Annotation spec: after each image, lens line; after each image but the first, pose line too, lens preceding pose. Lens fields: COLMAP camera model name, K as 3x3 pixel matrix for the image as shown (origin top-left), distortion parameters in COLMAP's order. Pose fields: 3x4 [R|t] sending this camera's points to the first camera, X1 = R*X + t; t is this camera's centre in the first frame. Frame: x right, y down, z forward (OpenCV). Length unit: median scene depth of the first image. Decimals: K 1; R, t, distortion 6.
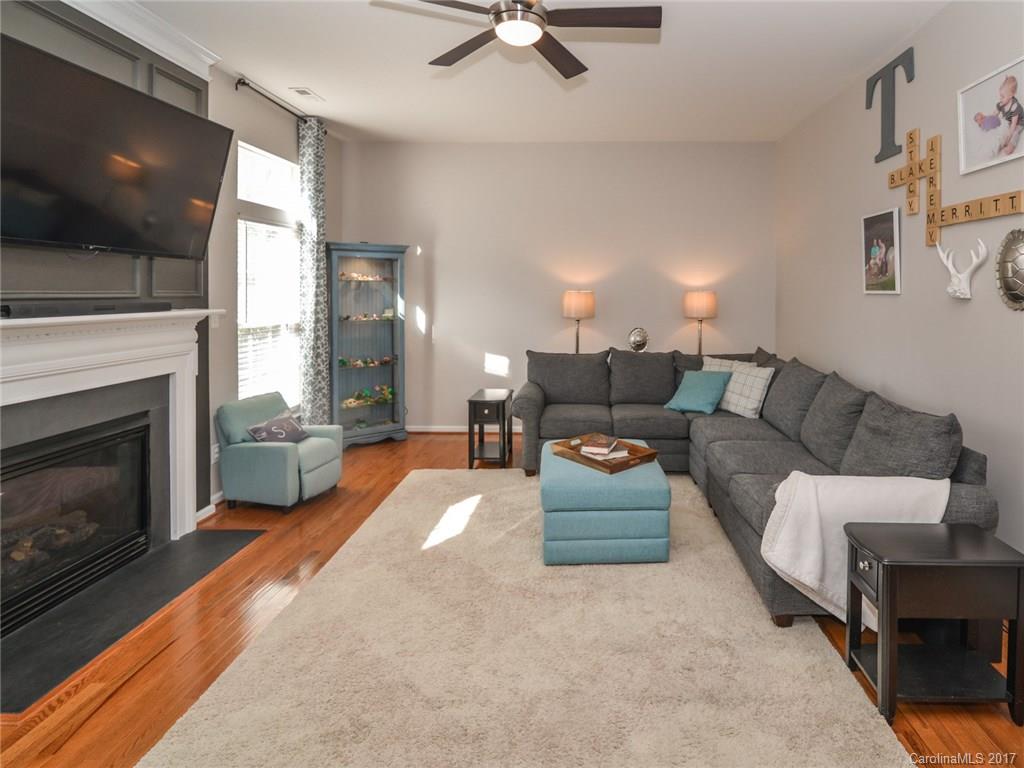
lens RADIAL K [[549.8, 0, 574.1], [0, 549.8, 290.1], [0, 0, 1]] dist [-0.000258, -0.000656]
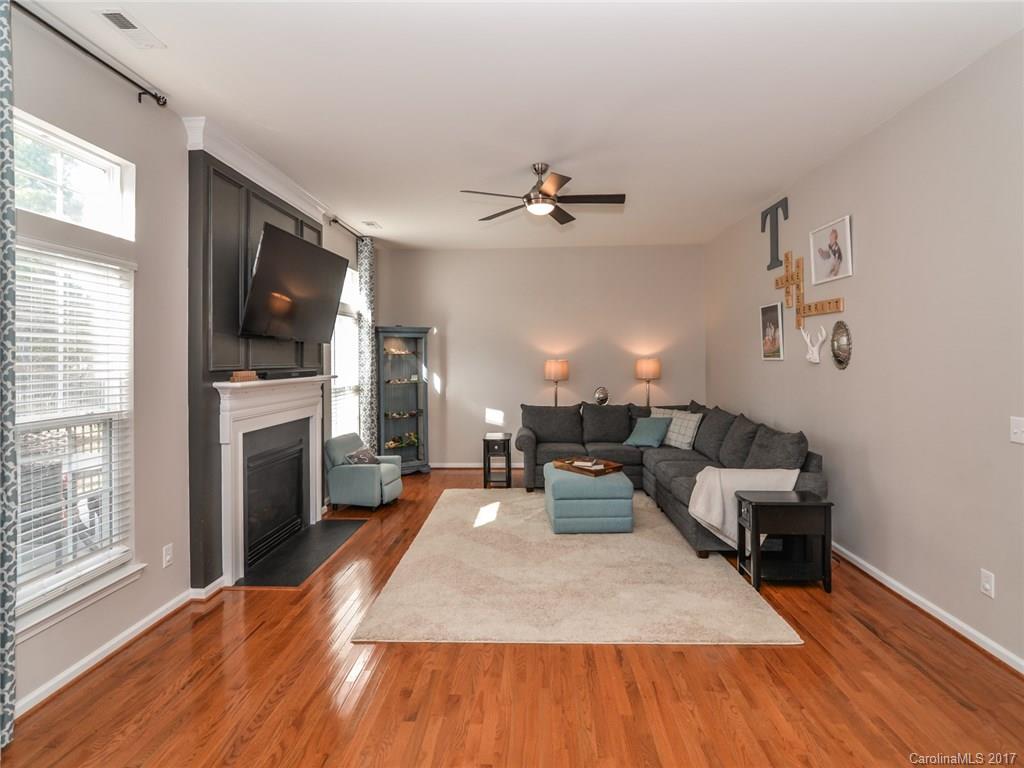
lens RADIAL K [[540.6, 0, 518.7], [0, 540.6, 347.1], [0, 0, 1]] dist [-0.003503, -0.000918]
pose [[0.999940, -0.010954, -0.000496, -0.105859], [0.010942, 0.999752, -0.019387, -0.006351], [0.000709, 0.019381, 0.999812, -0.398300]]
